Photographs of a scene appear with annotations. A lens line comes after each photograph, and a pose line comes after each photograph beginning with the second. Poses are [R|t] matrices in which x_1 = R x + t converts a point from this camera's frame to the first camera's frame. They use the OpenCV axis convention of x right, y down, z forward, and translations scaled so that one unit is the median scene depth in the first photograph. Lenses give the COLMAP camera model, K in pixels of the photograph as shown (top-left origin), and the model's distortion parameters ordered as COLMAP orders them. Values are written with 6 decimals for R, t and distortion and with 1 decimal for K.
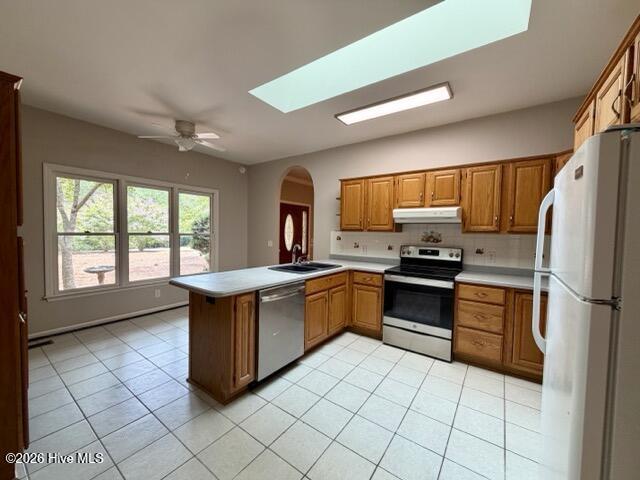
lens RADIAL K [[254.9, 0, 323.5], [0, 254.9, 238.6], [0, 0, 1]] dist [-0.004247, 0.000608]
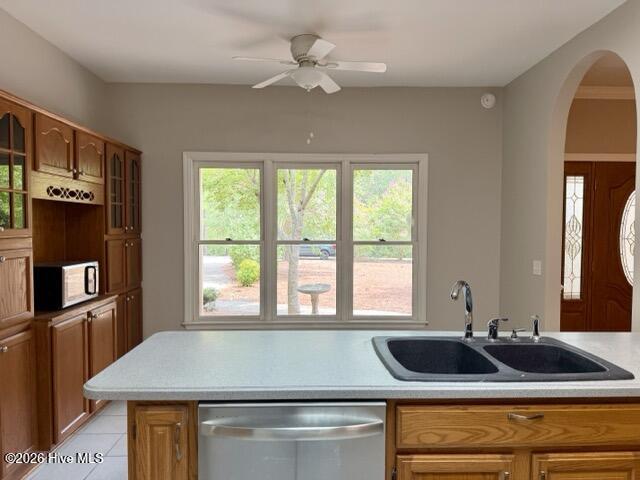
lens RADIAL K [[452.1, 0, 322.1], [0, 452.1, 242.6], [0, 0, 1]] dist [0.056781, -0.069917]
pose [[0.590680, 0.014587, -0.806774, 0.285268], [-0.014926, 0.999863, 0.007150, -0.033152], [0.806768, 0.007818, 0.590817, 0.501337]]
